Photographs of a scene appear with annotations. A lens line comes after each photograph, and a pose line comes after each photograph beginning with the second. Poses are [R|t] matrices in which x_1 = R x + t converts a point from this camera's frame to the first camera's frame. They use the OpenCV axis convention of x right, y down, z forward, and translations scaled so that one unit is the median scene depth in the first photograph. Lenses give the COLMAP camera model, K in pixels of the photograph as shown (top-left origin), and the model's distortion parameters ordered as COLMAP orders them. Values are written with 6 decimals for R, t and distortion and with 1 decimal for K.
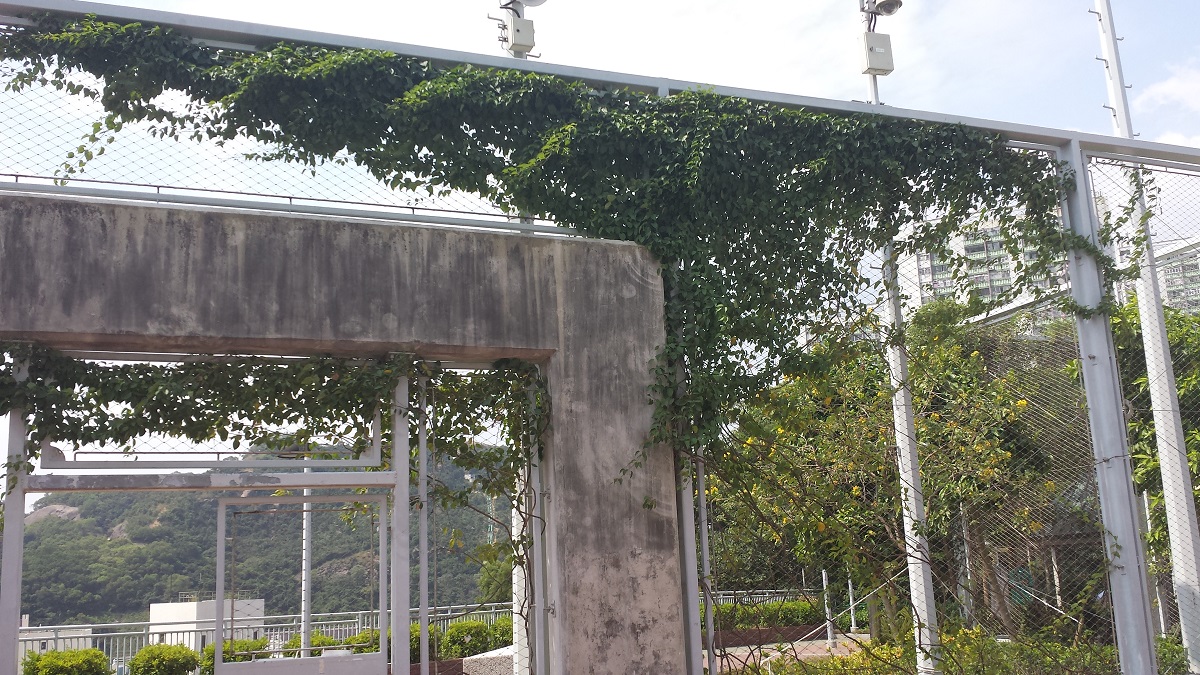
lens RADIAL K [[1092.4, 0, 605.4], [0, 1092.4, 369.7], [0, 0, 1]] dist [0.147783, -0.325928]
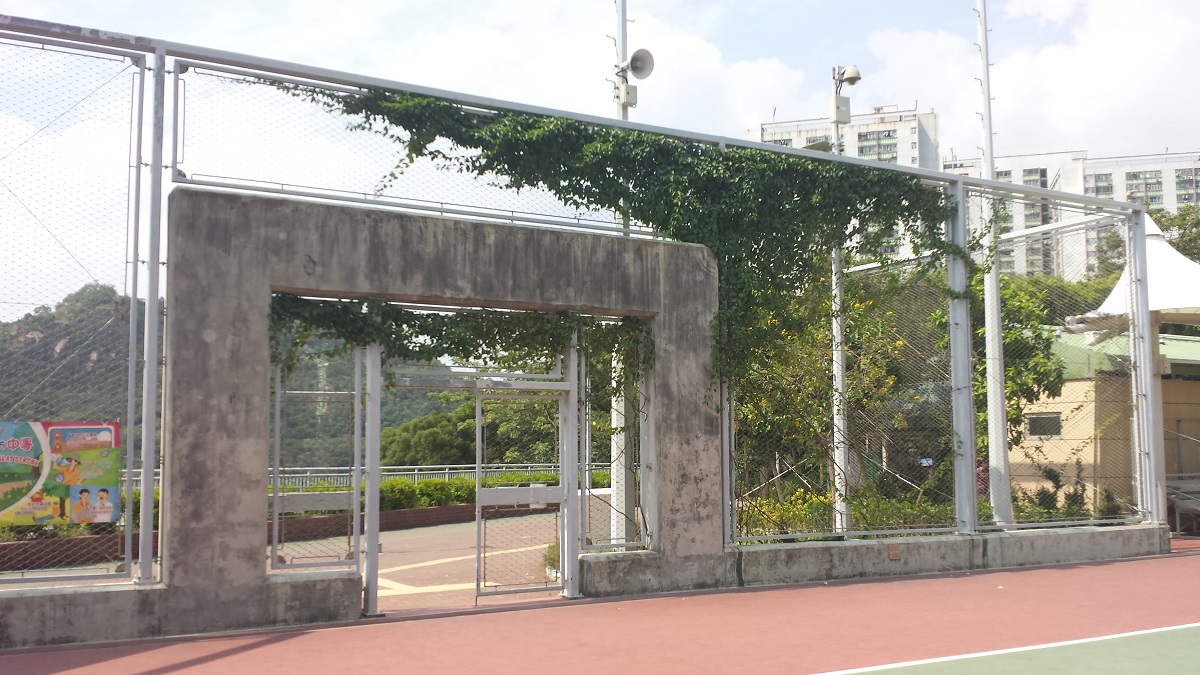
lens RADIAL K [[1092.4, 0, 605.4], [0, 1092.4, 369.7], [0, 0, 1]] dist [0.147783, -0.325928]
pose [[0.986945, 0.050167, 0.153046, -0.377734], [-0.067167, 0.991878, 0.108013, -0.106192], [-0.146384, -0.116882, 0.982298, -0.619899]]
